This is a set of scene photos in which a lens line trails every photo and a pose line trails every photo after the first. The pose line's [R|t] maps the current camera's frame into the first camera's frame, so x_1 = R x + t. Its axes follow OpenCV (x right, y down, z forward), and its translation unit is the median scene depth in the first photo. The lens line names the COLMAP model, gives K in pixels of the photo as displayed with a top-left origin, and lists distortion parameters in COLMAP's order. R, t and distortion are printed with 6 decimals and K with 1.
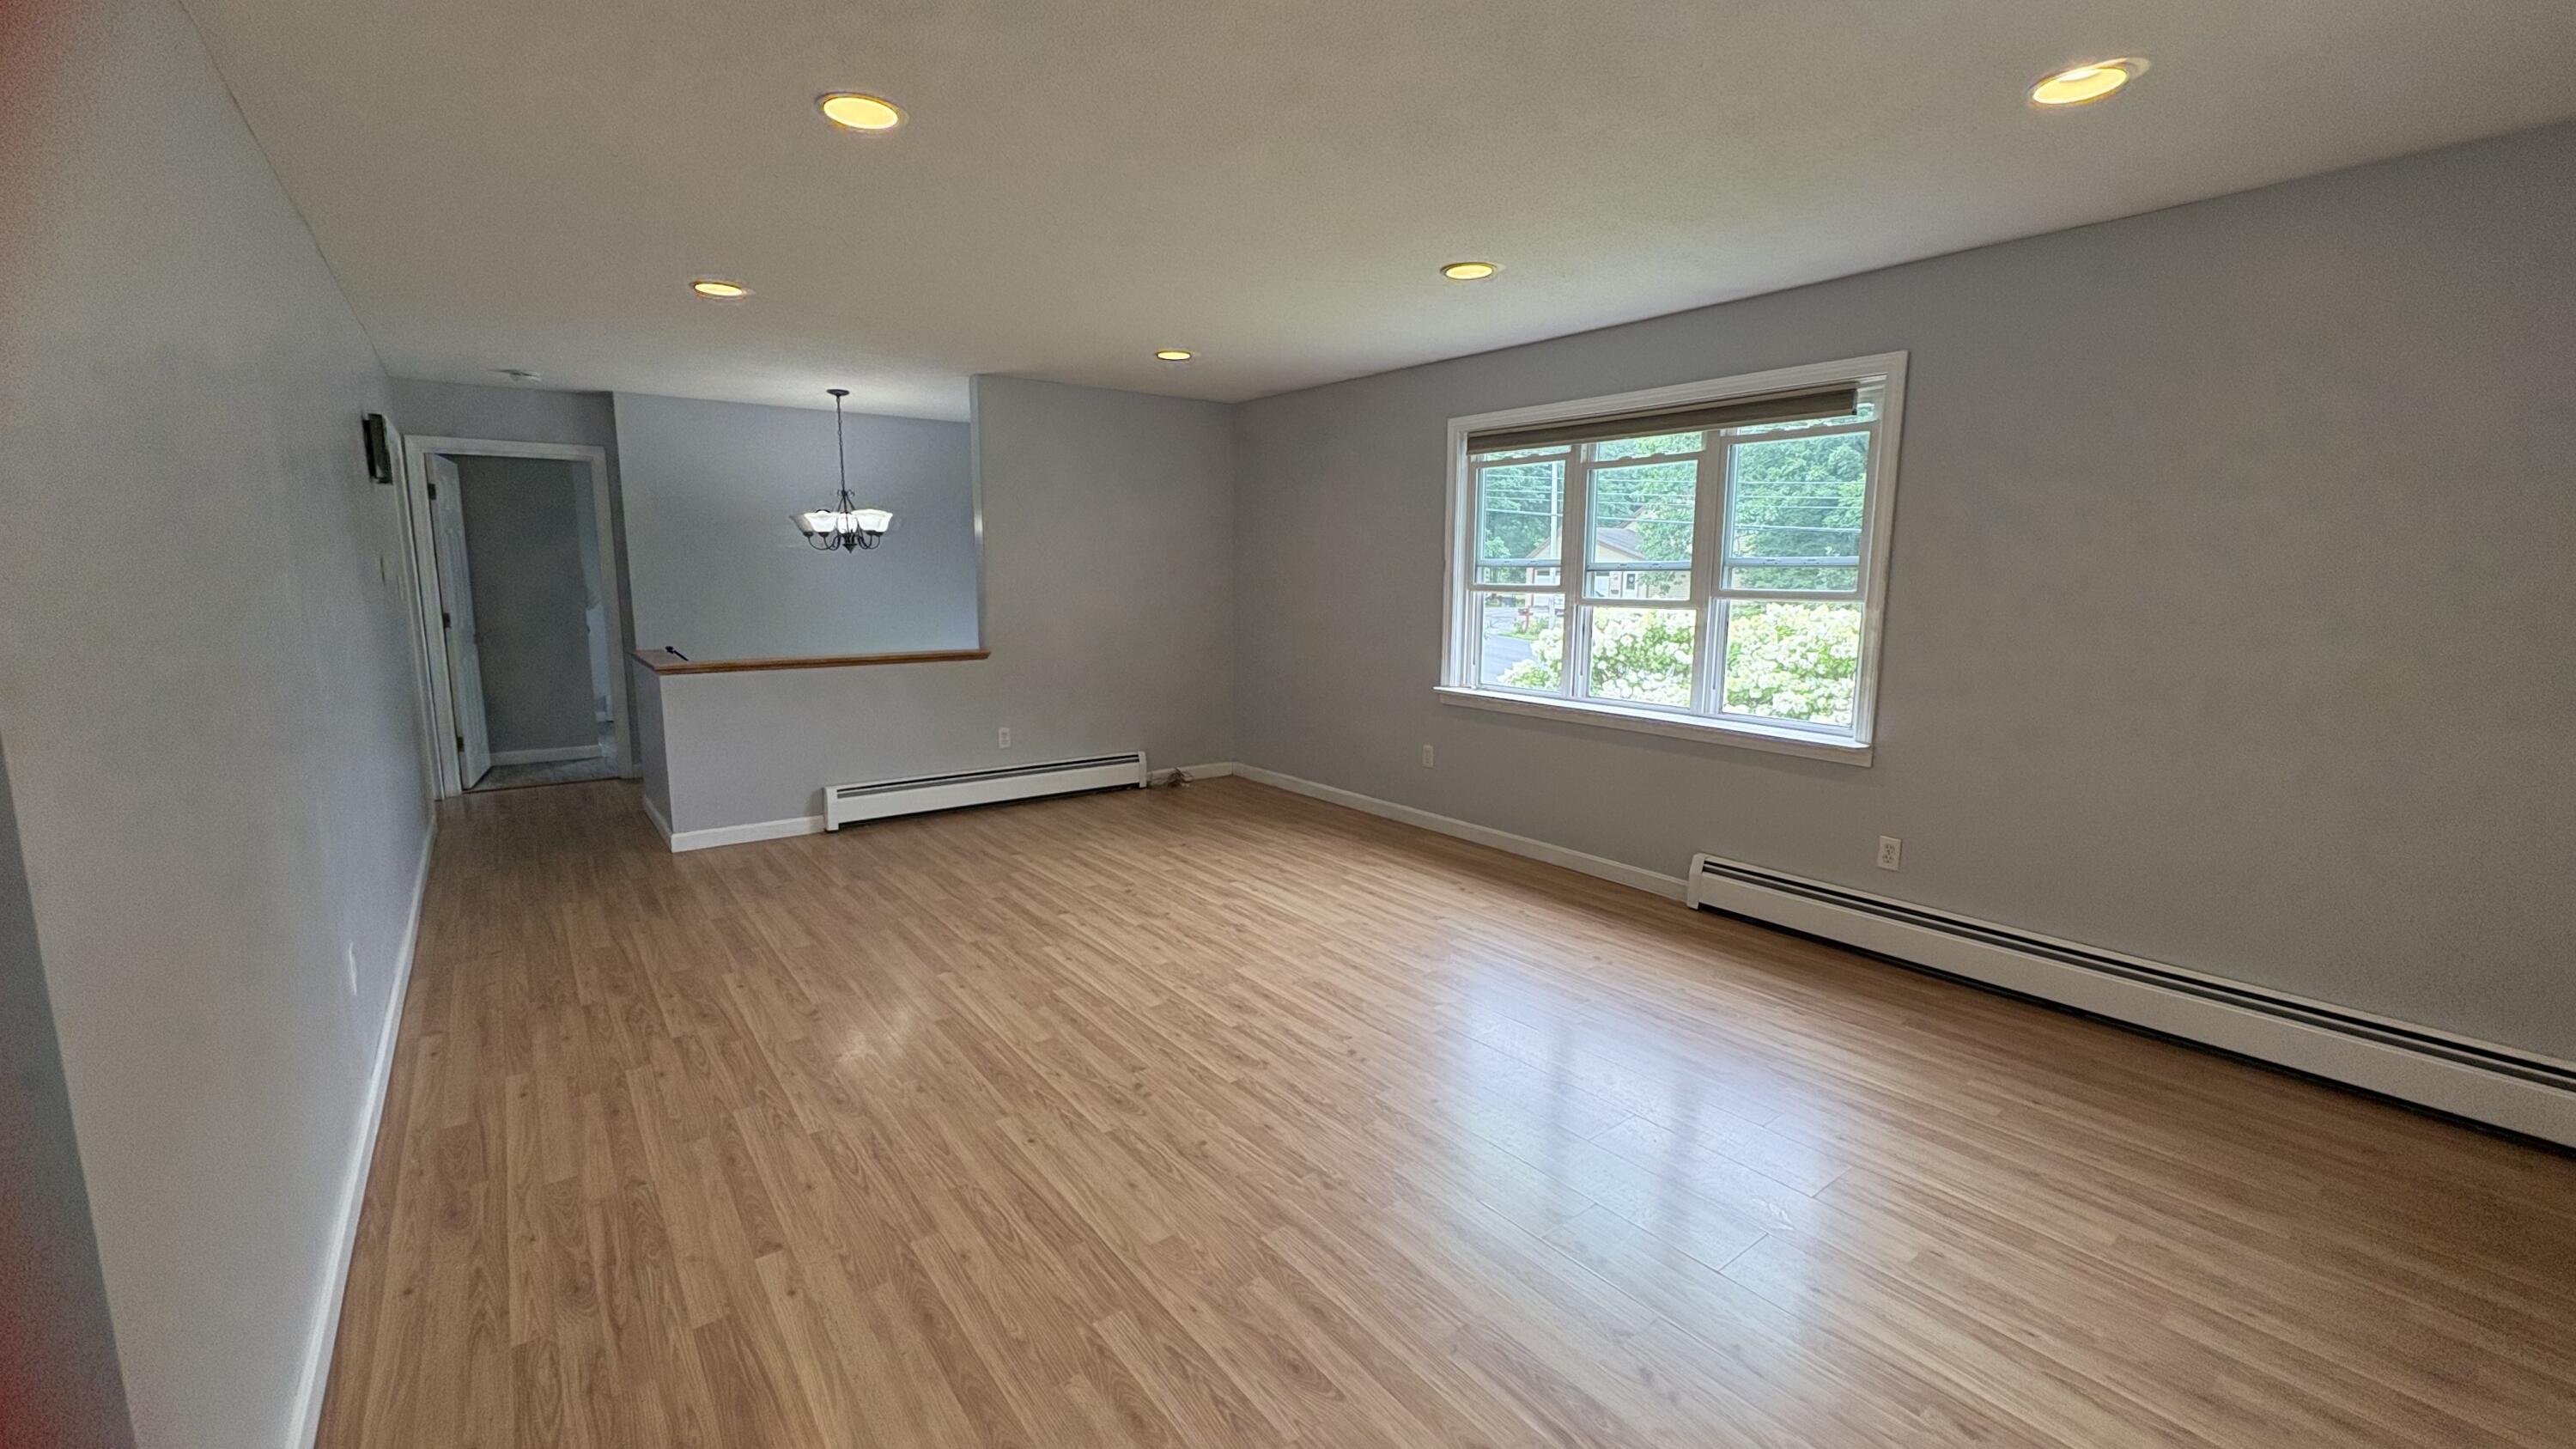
lens RADIAL K [[1025.6, 0, 1284.1], [0, 1025.6, 717.0], [0, 0, 1]] dist [-0.000002, 0.000008]
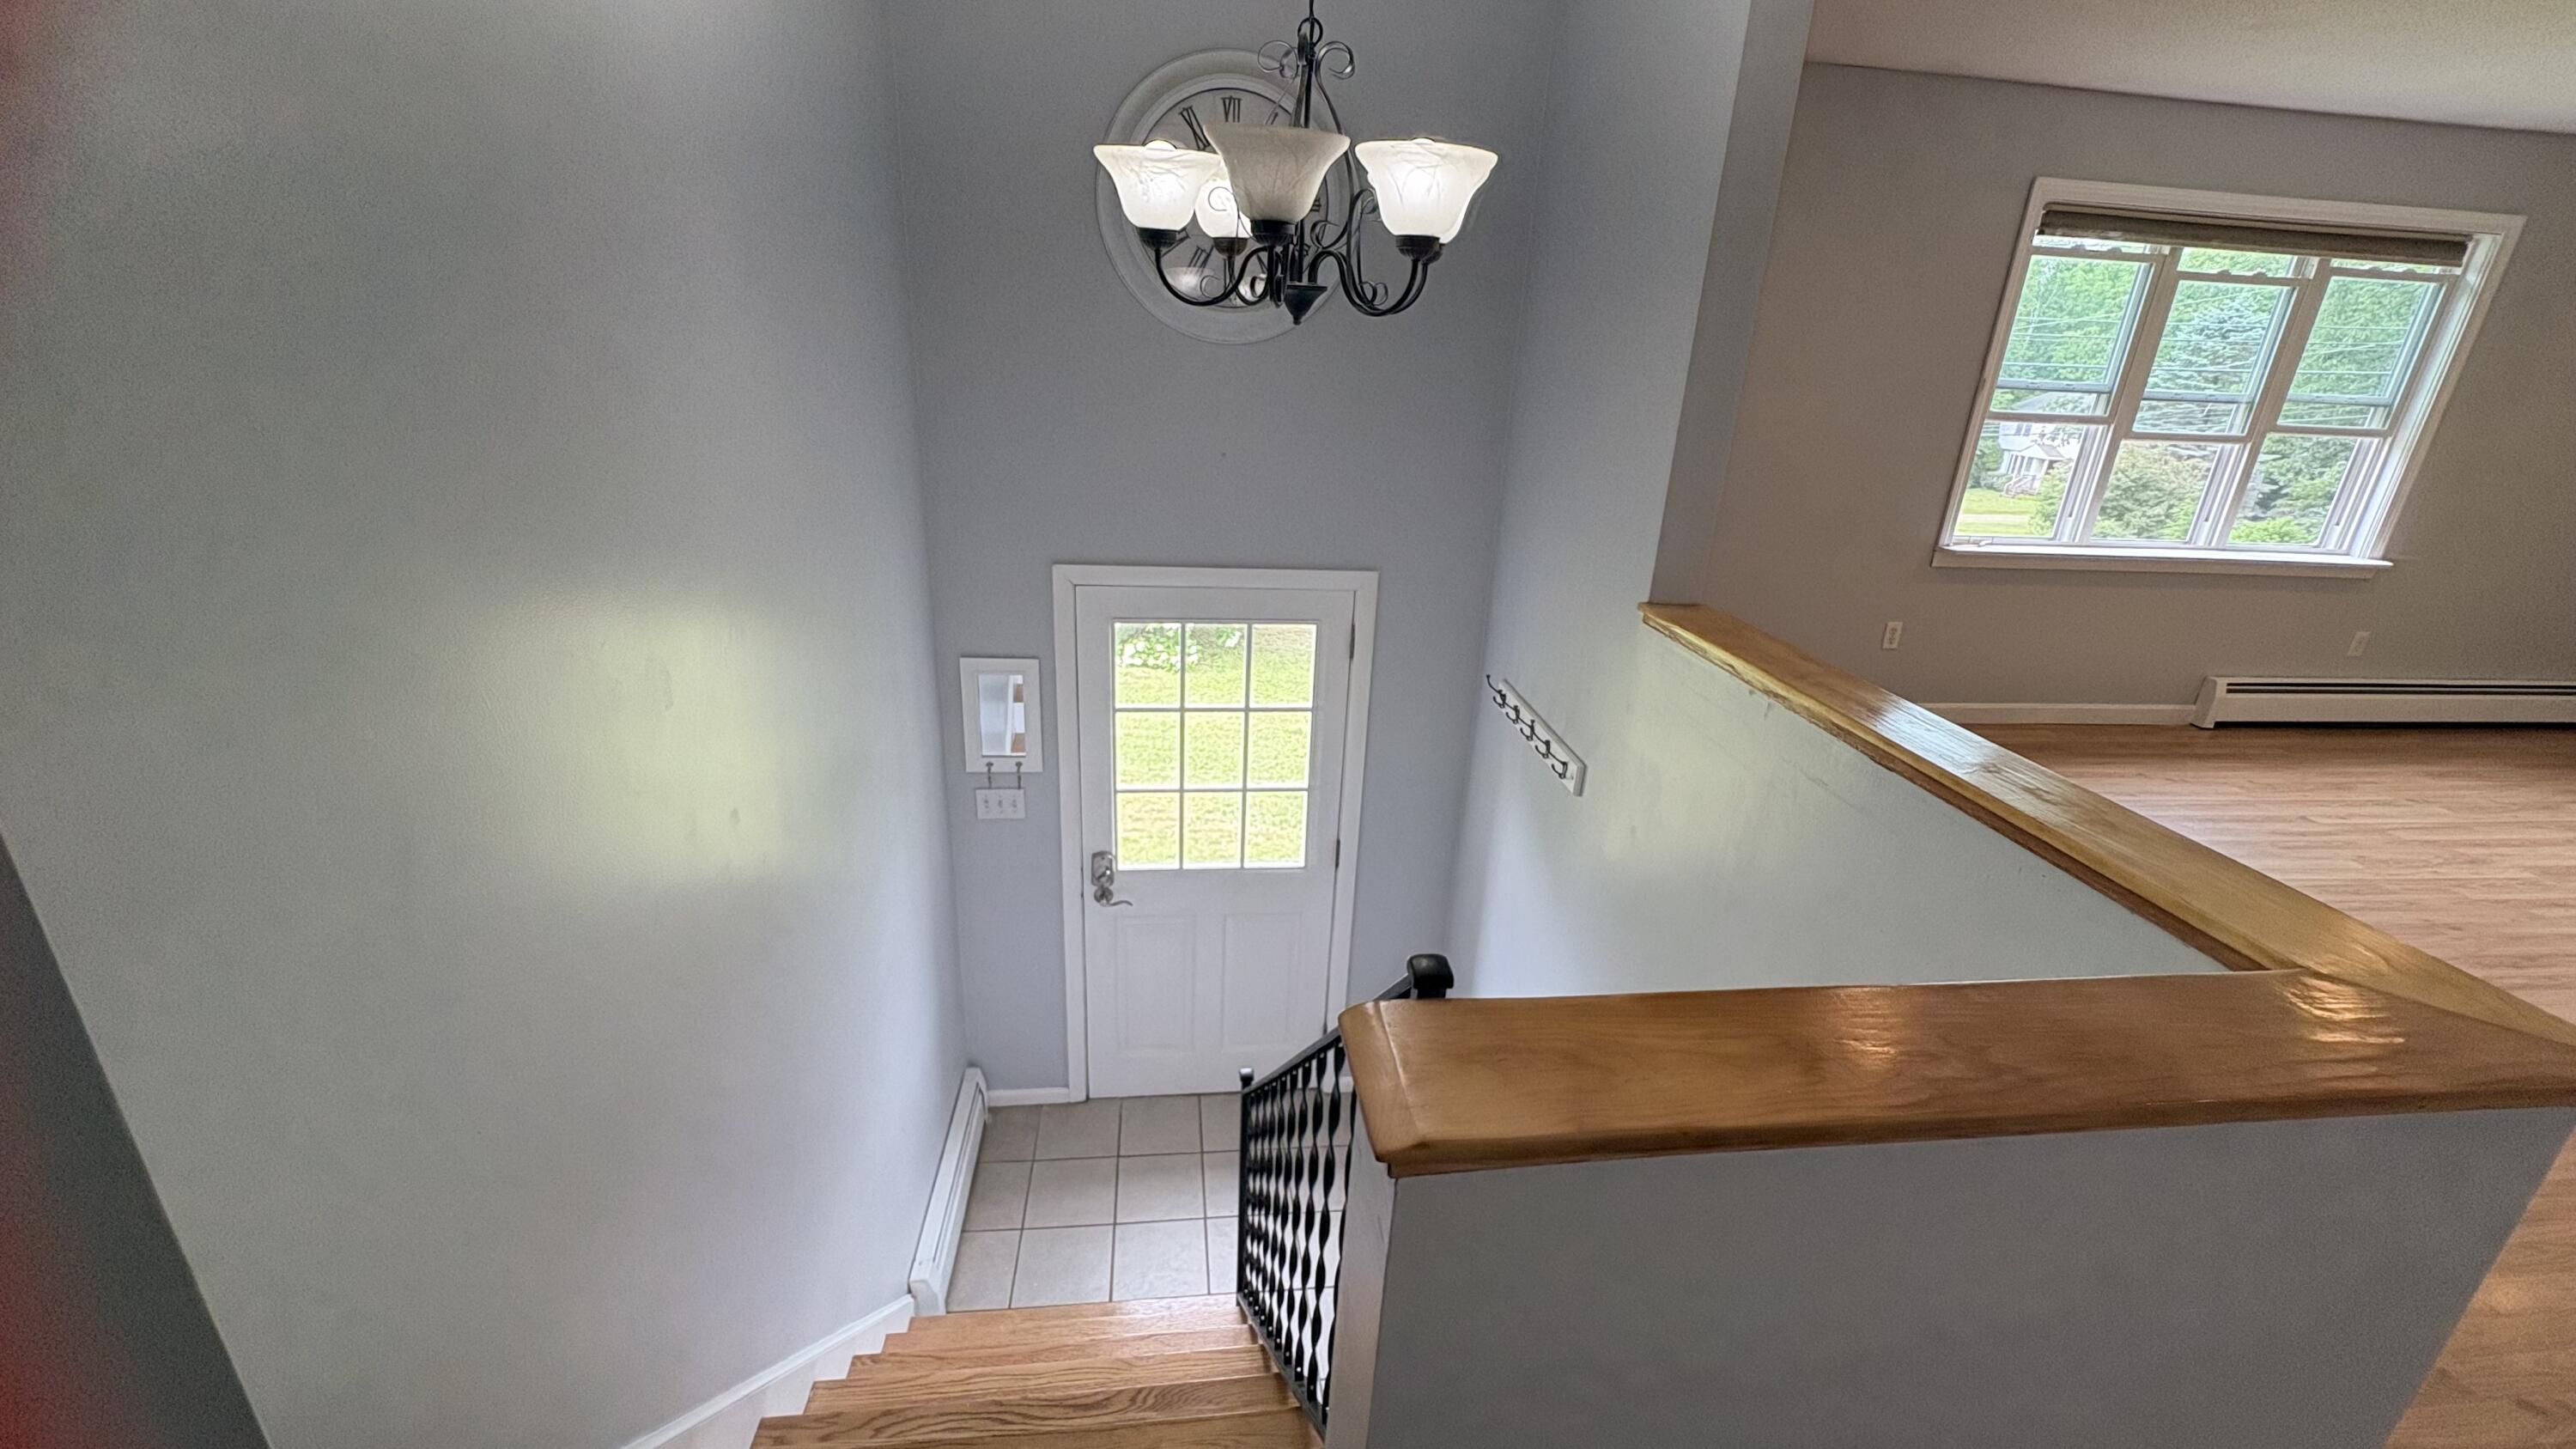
lens RADIAL K [[1025.6, 0, 1290.0], [0, 1025.6, 720.2], [0, 0, 1]] dist [-0.000002, 0.000008]
pose [[0.507086, -0.275109, 0.816810, -0.960789], [0.080434, 0.958660, 0.272950, -0.192889], [-0.858134, -0.072710, 0.508251, 1.254499]]
